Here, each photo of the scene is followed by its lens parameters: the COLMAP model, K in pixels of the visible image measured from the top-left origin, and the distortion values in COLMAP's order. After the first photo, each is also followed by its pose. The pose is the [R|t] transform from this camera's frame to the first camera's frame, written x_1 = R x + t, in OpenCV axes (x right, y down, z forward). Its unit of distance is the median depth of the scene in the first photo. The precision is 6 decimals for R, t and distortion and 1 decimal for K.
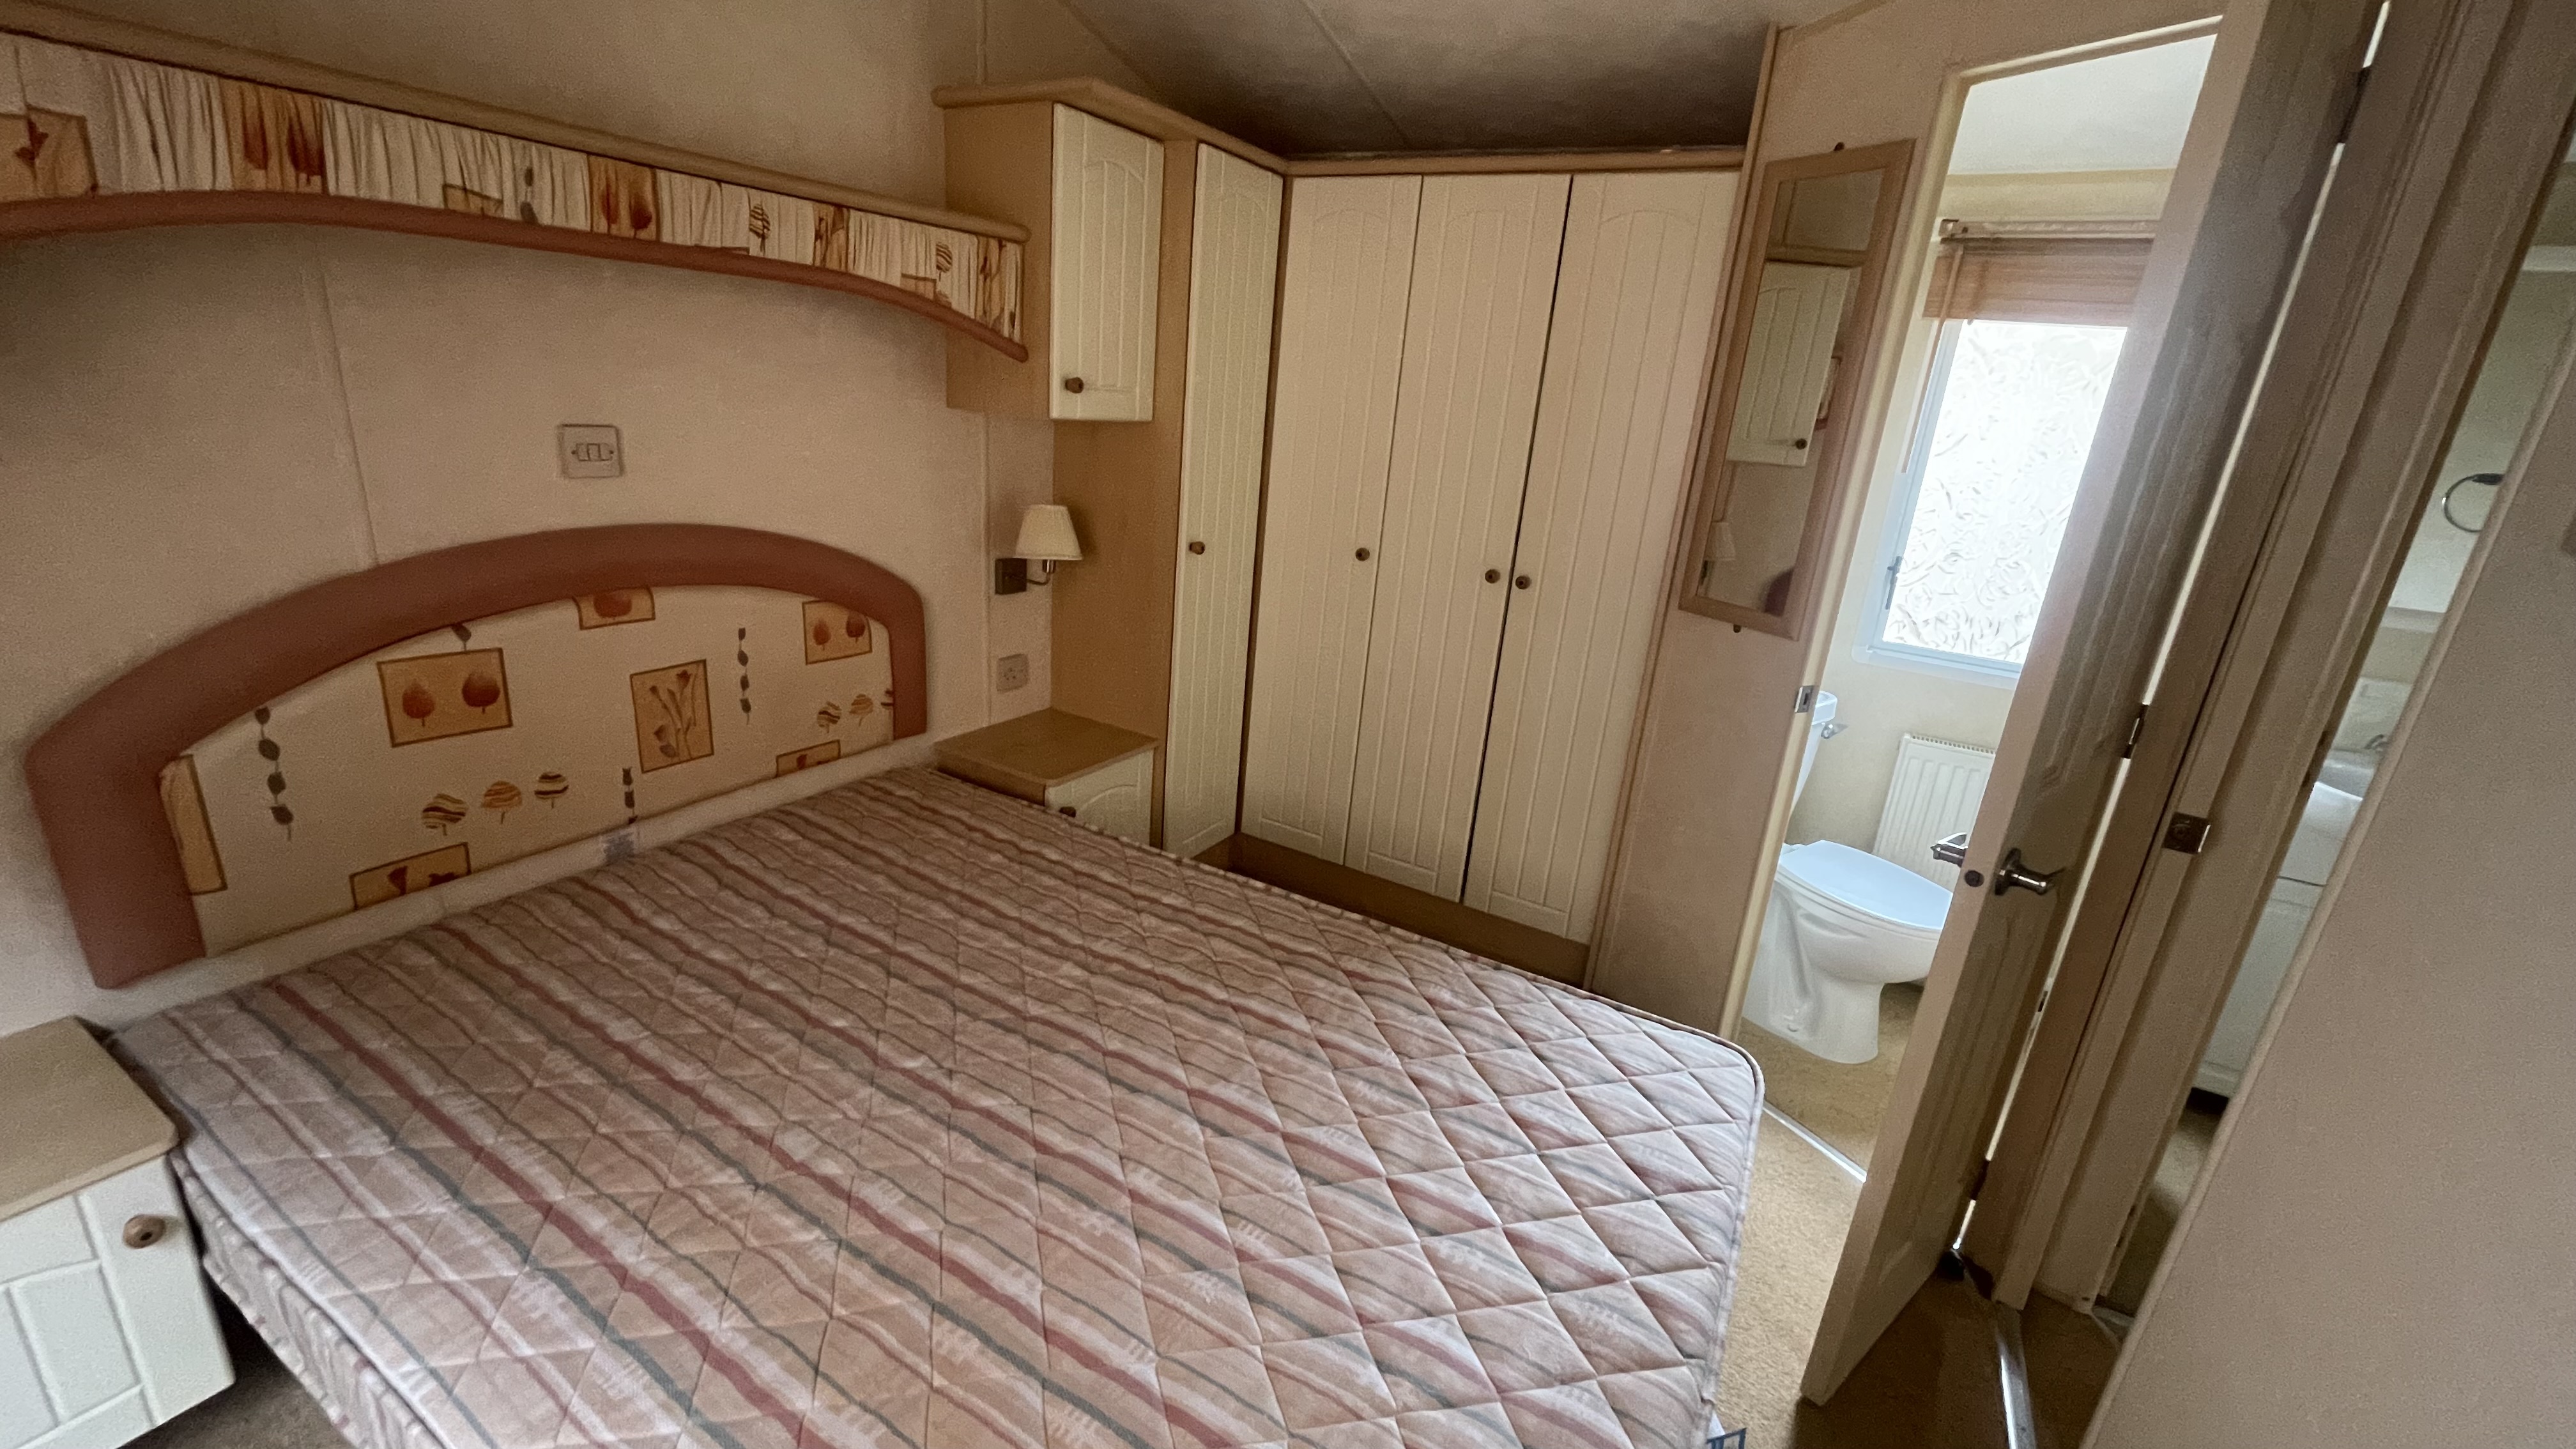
lens RADIAL K [[1041.2, 0, 1281.9], [0, 1041.2, 723.7], [0, 0, 1]] dist [-0.001872, 0.000447]
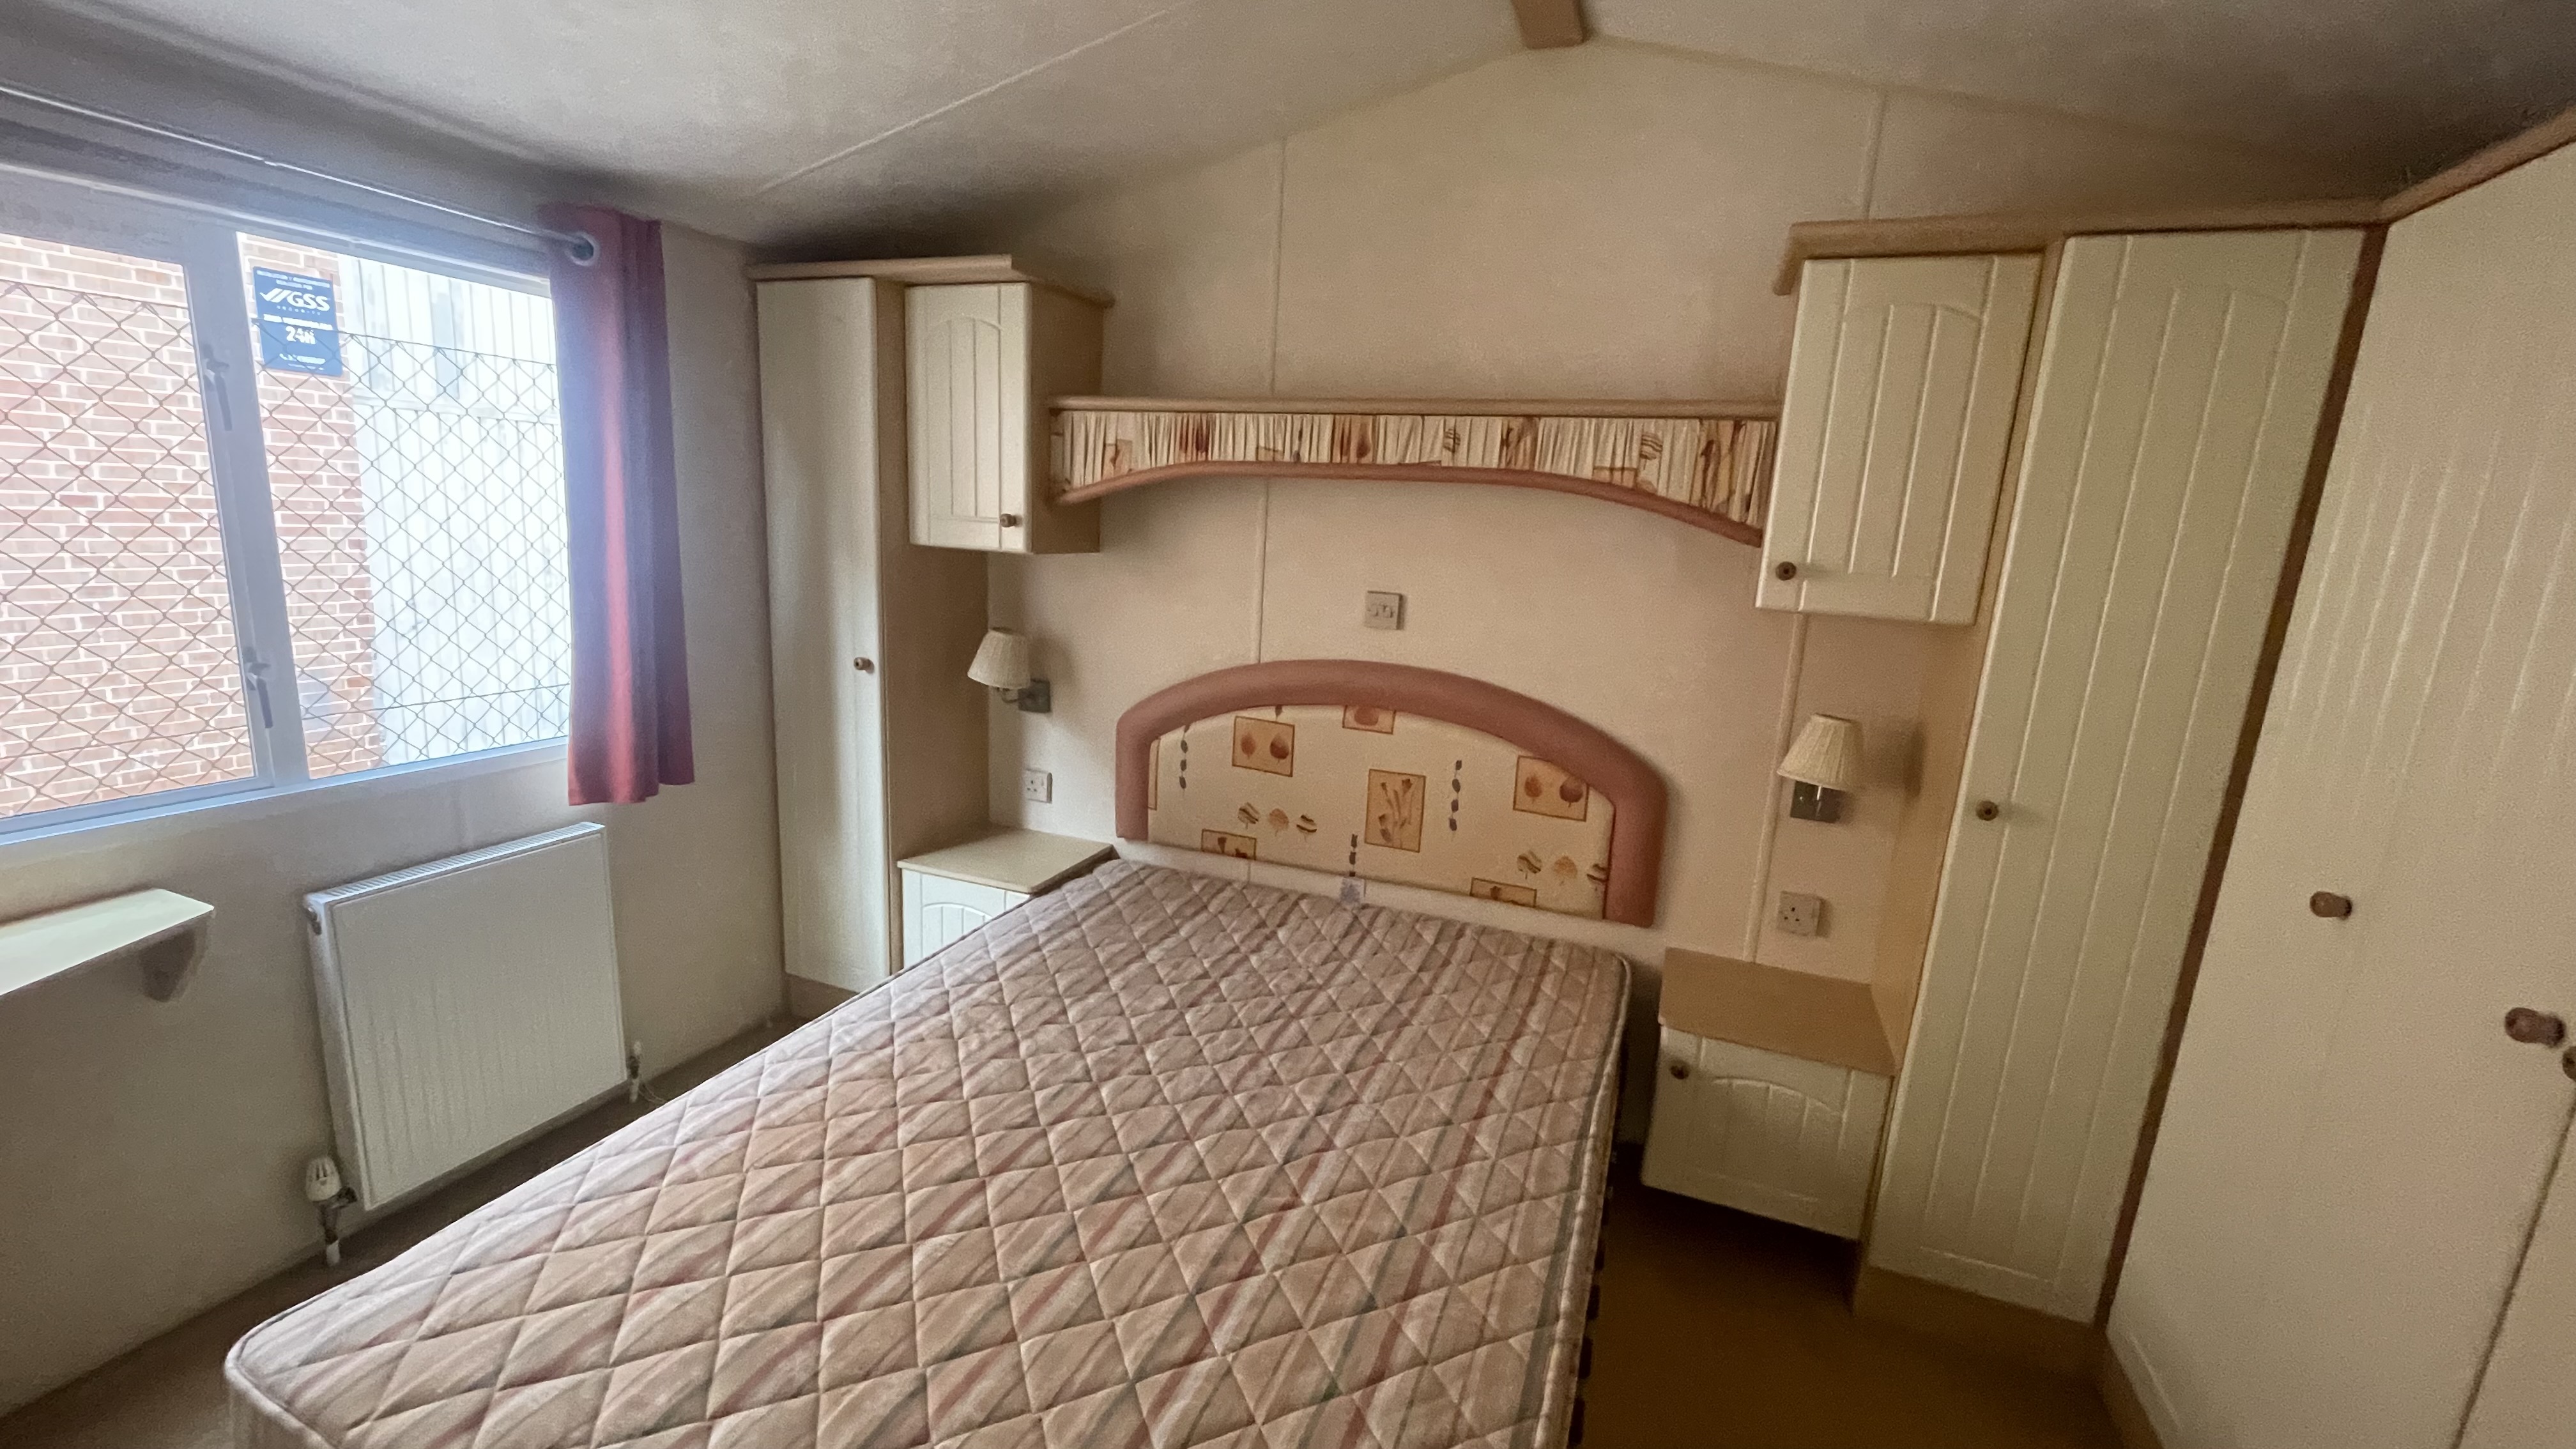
lens RADIAL K [[1041.2, 0, 1269.7], [0, 1041.2, 721.0], [0, 0, 1]] dist [-0.001872, 0.000447]
pose [[0.155257, 0.125210, -0.979907, 0.704213], [-0.345131, 0.936304, 0.064956, -0.153951], [0.925624, 0.328112, 0.188582, 0.618427]]
